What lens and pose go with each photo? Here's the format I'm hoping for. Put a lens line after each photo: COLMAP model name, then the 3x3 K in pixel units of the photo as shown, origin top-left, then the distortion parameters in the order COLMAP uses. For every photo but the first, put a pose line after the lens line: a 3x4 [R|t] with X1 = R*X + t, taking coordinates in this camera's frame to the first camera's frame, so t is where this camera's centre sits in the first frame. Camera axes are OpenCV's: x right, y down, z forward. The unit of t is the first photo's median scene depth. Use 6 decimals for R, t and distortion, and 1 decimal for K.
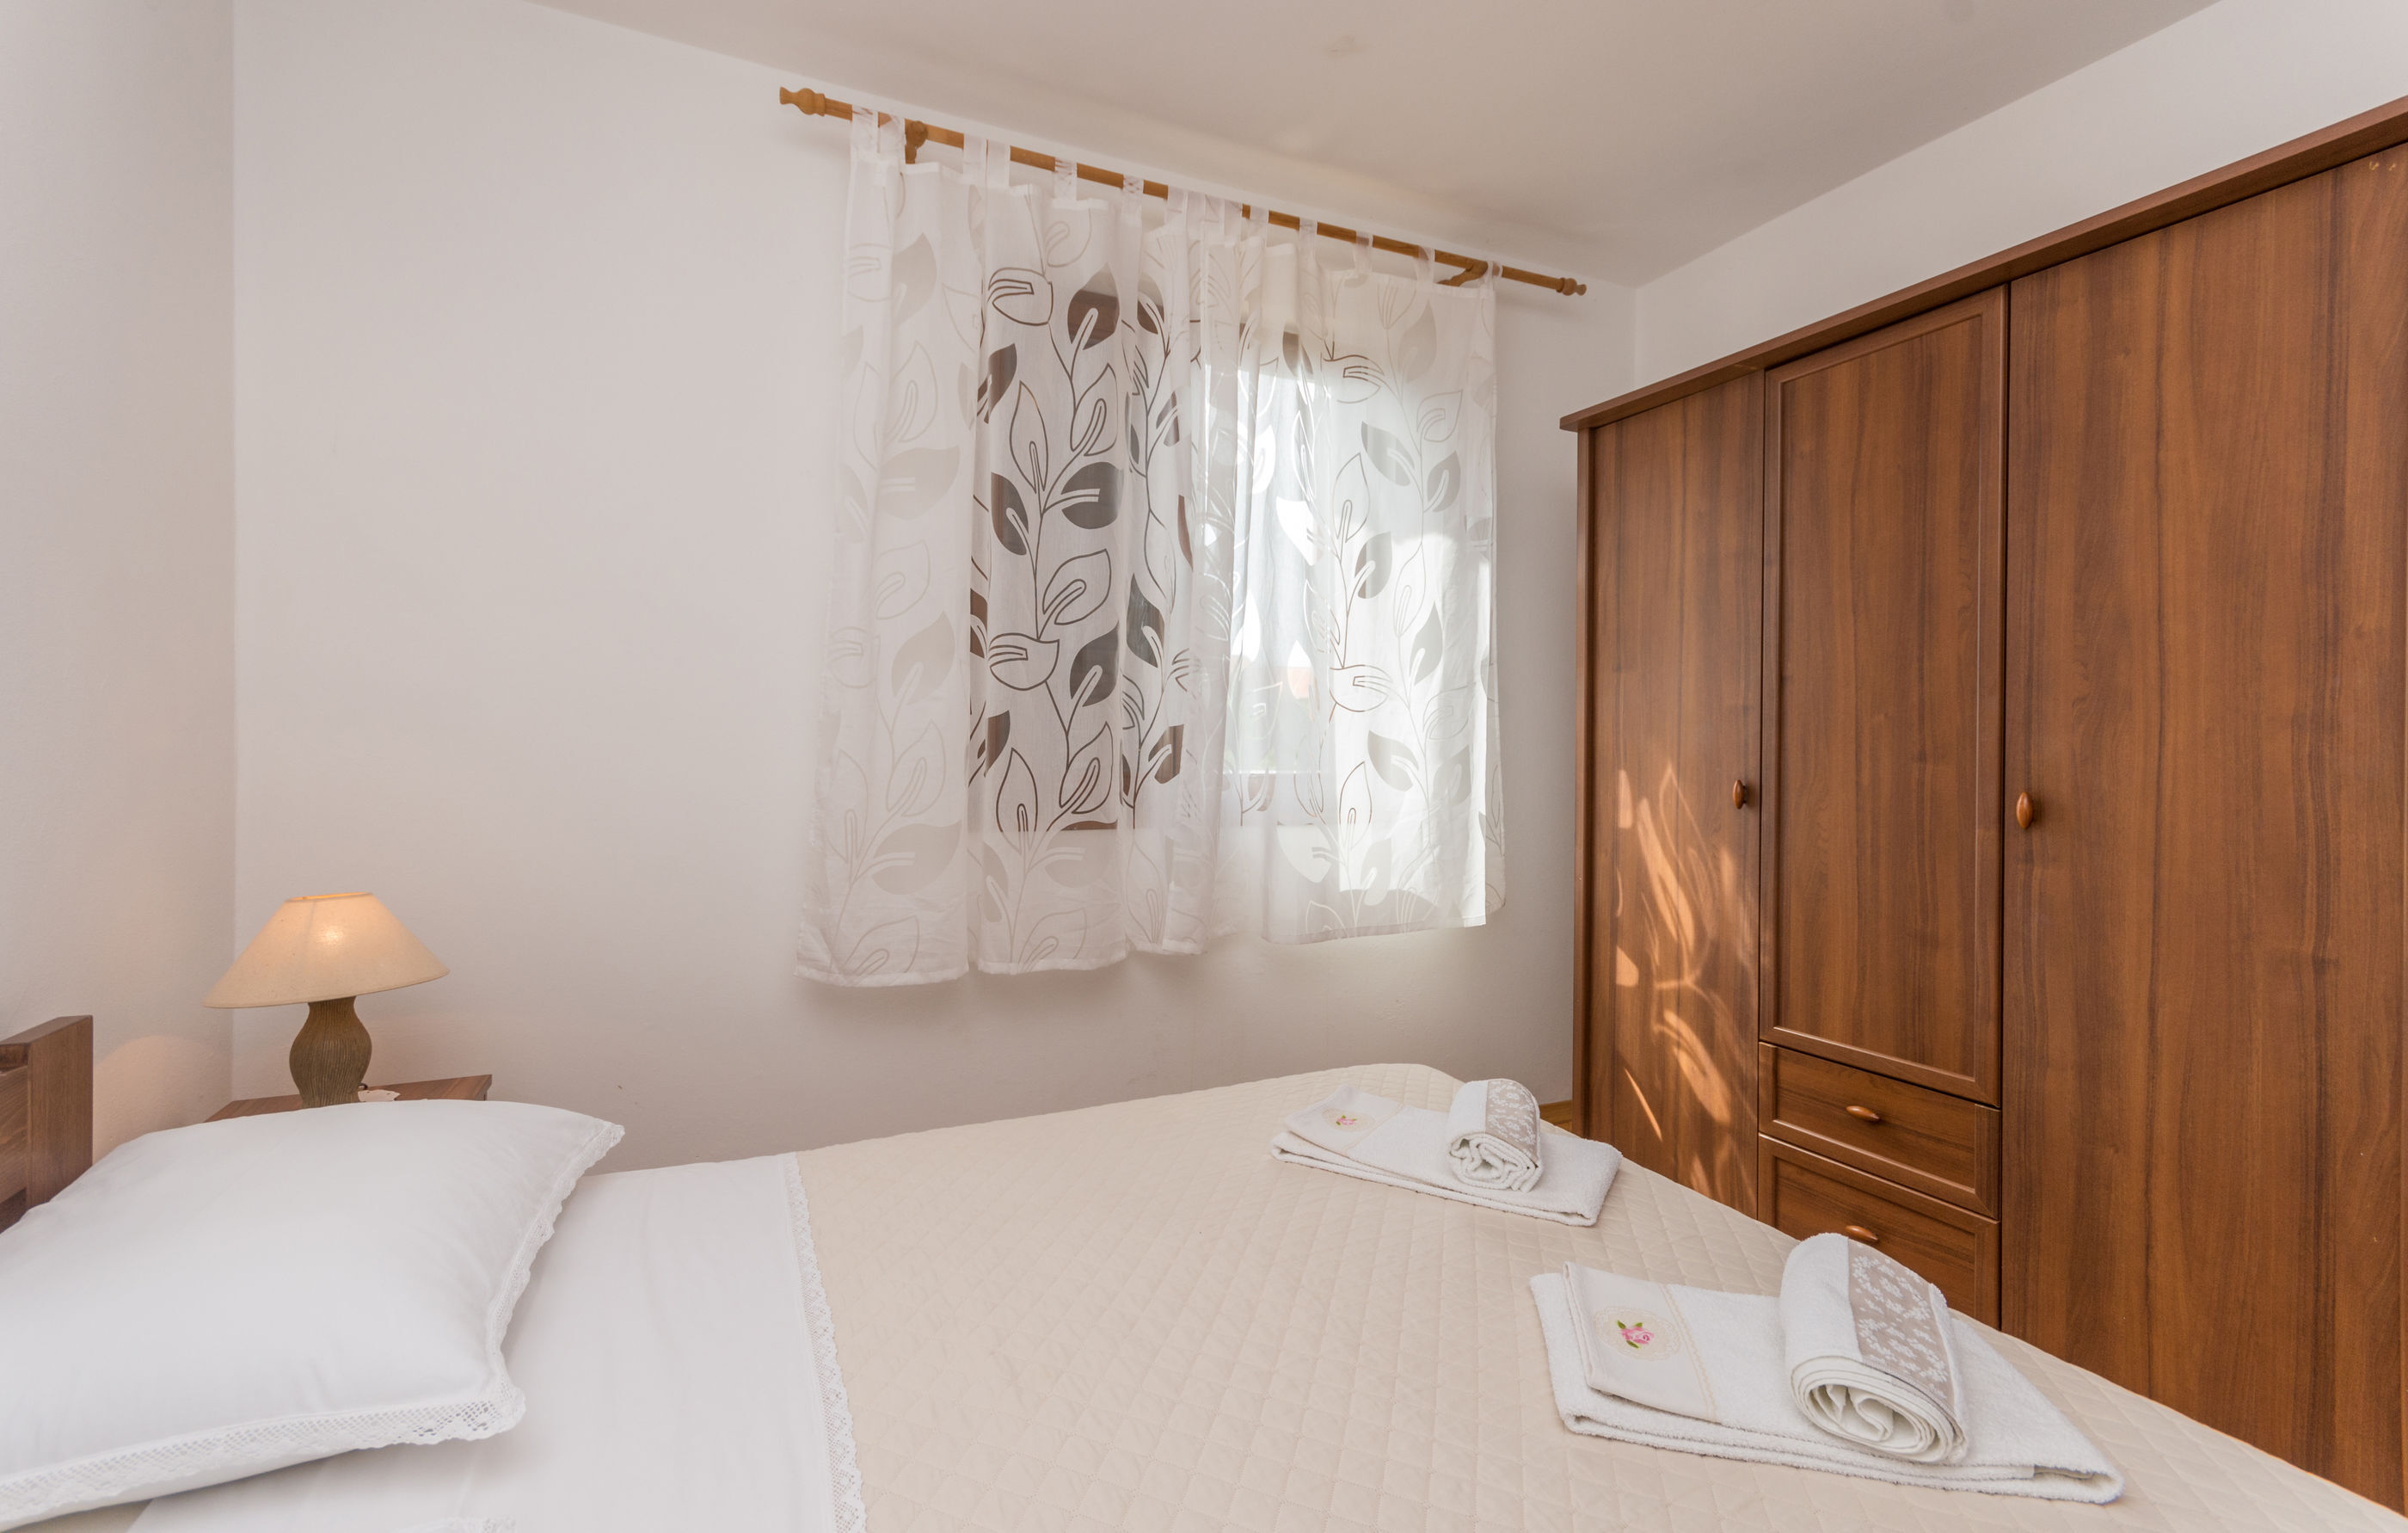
lens RADIAL K [[1046.6, 0, 1204.2], [0, 1046.6, 757.0], [0, 0, 1]] dist [0.003721, -0.000802]
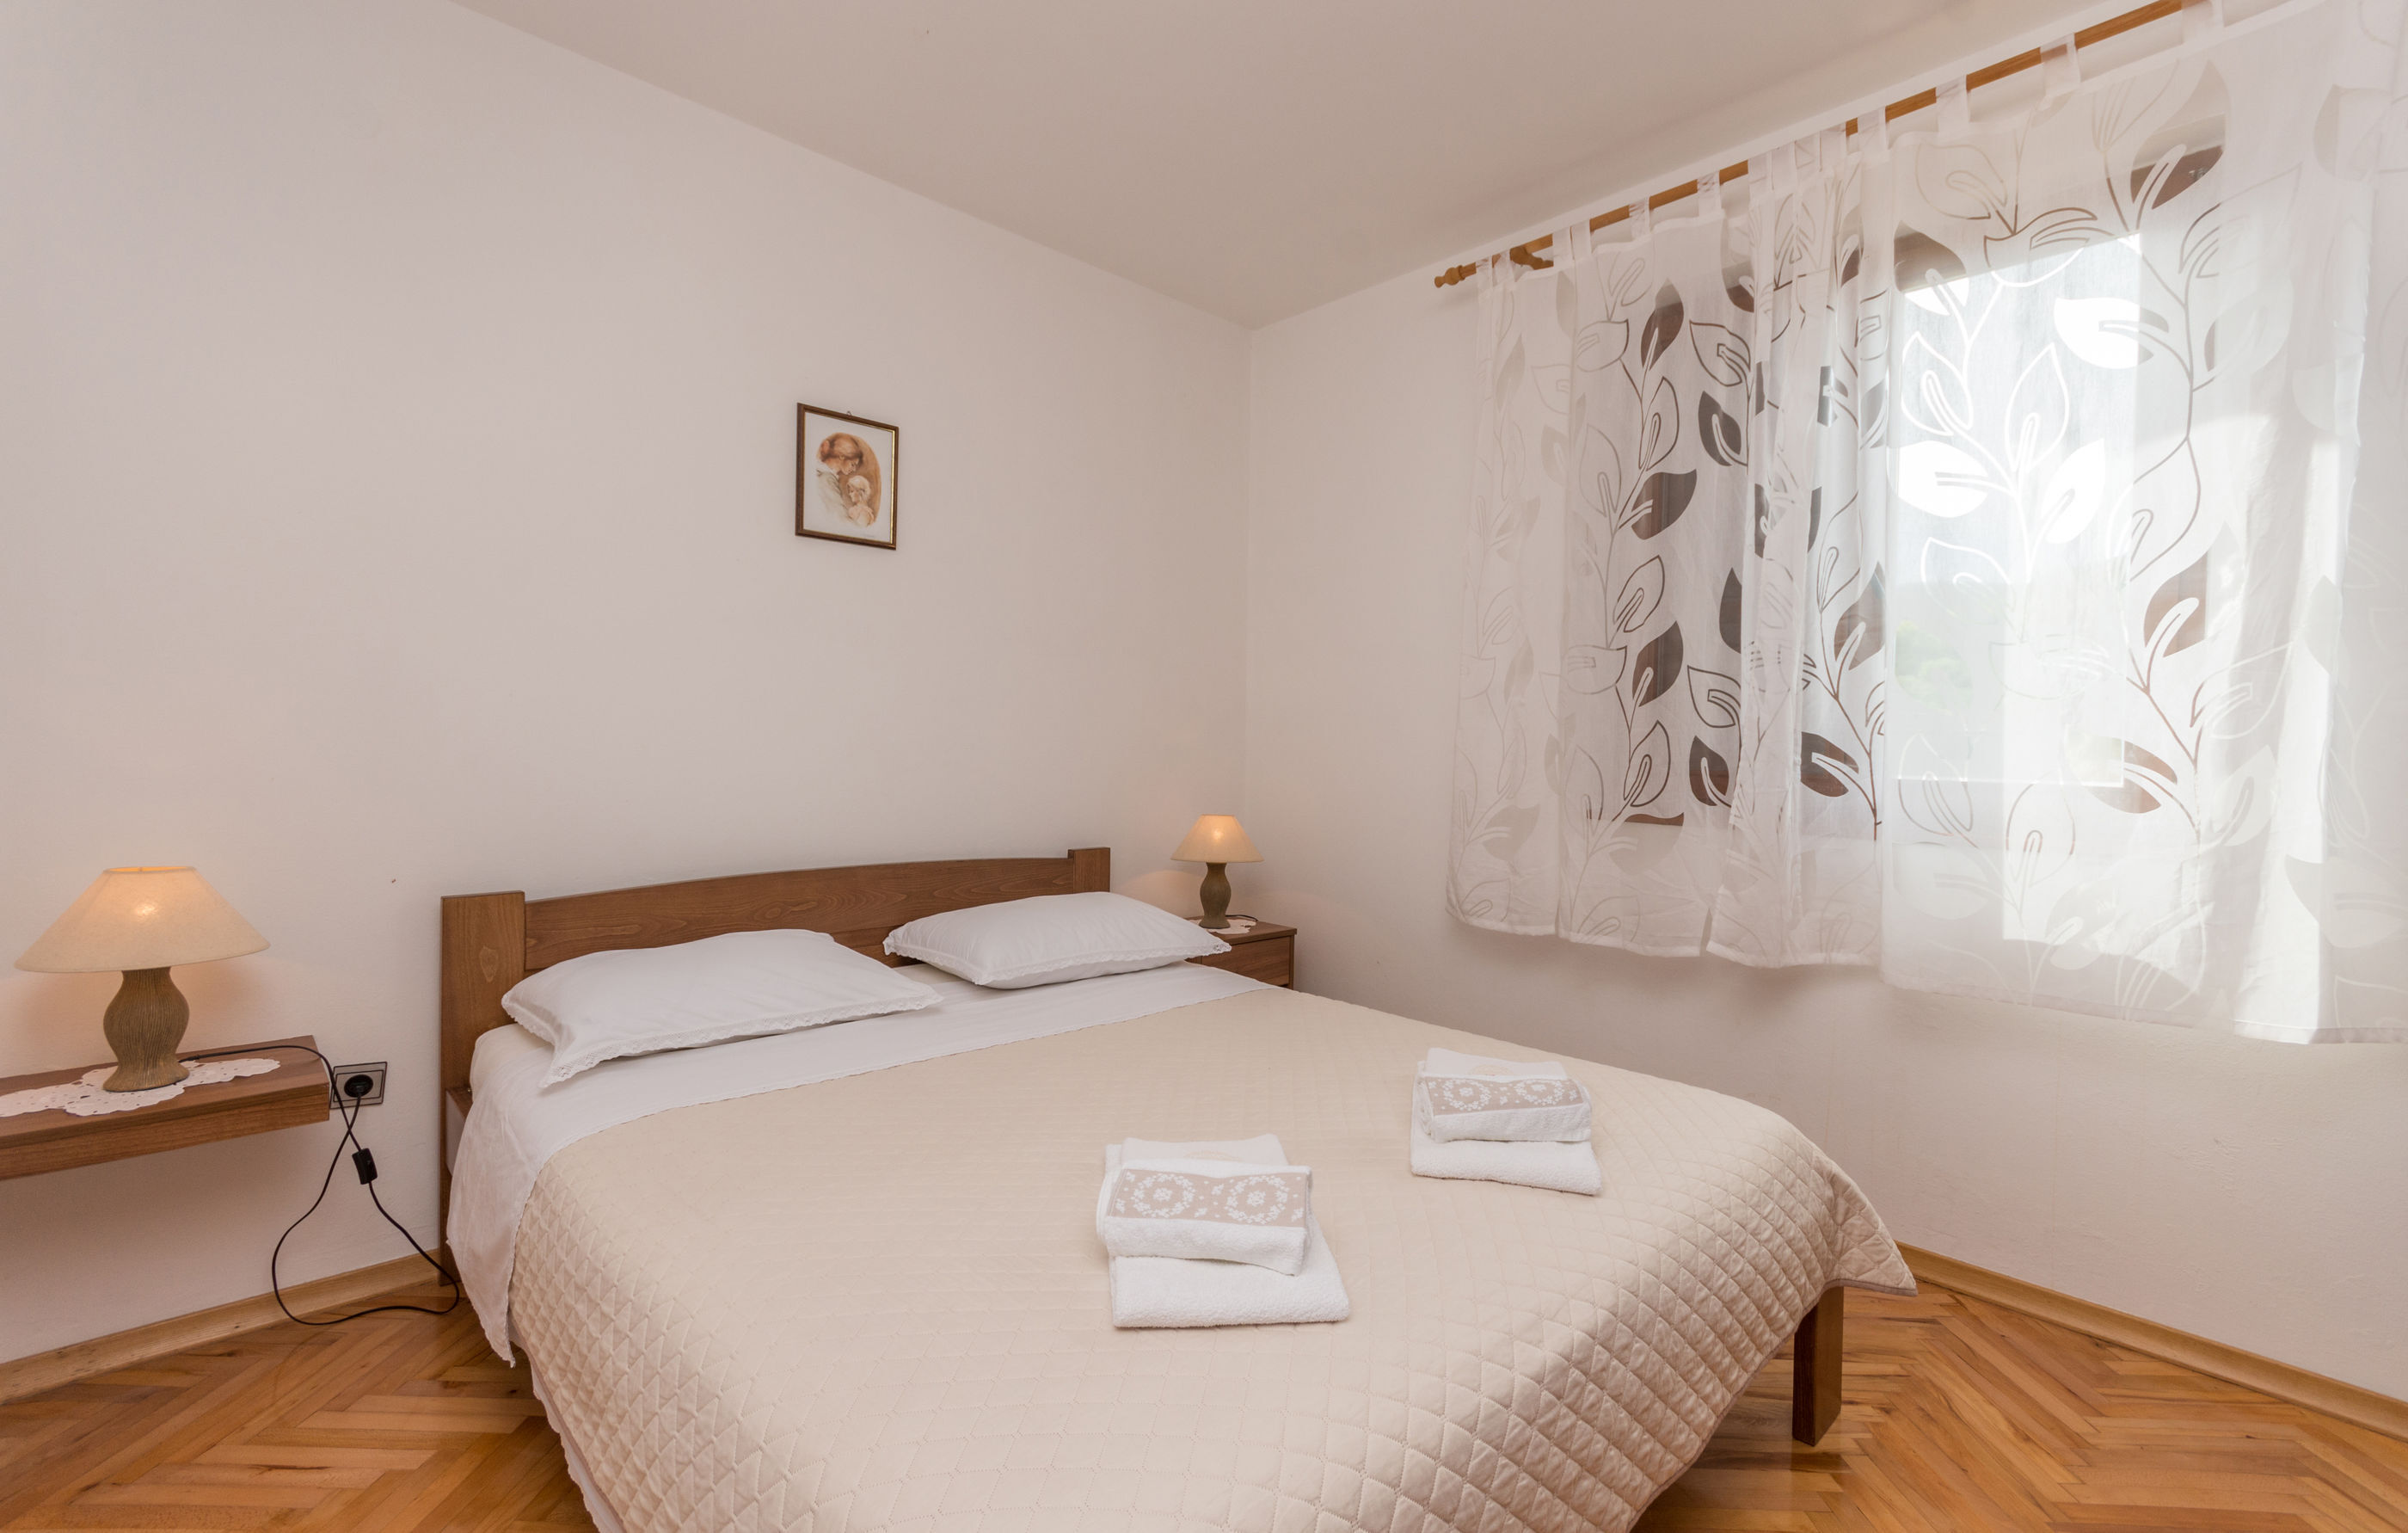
lens RADIAL K [[1046.6, 0, 1199.7], [0, 1046.6, 762.0], [0, 0, 1]] dist [0.003721, -0.000802]
pose [[0.299849, 0.019774, -0.953782, 0.767416], [-0.017340, 0.999733, 0.015275, -0.000688], [0.953829, 0.011958, 0.300111, 0.249531]]
